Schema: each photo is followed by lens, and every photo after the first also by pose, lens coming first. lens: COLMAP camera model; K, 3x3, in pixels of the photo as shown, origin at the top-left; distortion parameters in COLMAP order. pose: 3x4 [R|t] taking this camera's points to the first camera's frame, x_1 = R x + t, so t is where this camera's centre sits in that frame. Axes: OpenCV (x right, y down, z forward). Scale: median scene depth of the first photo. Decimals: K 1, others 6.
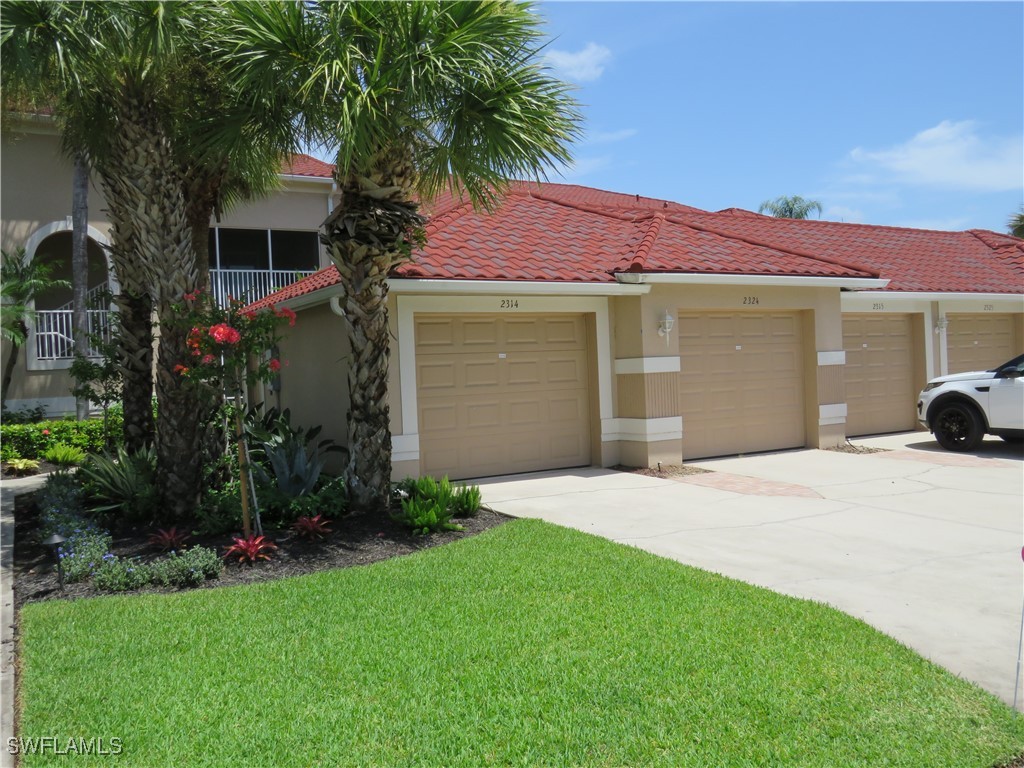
lens RADIAL K [[861.0, 0, 509.4], [0, 861.0, 381.9], [0, 0, 1]] dist [-0.018238, 0.003345]
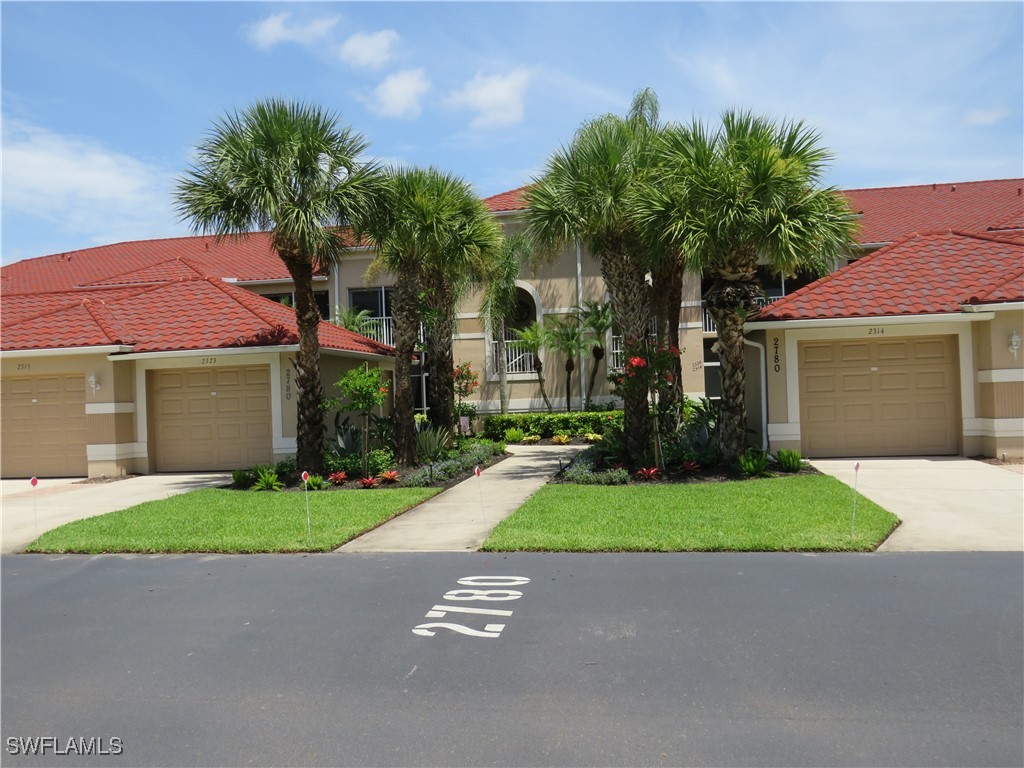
lens RADIAL K [[861.0, 0, 509.4], [0, 861.0, 381.9], [0, 0, 1]] dist [-0.018238, 0.003345]
pose [[0.773178, 0.006175, -0.634159, 0.438457], [-0.007422, 0.999972, 0.000688, -0.006902], [0.634146, 0.004175, 0.773202, -0.447793]]
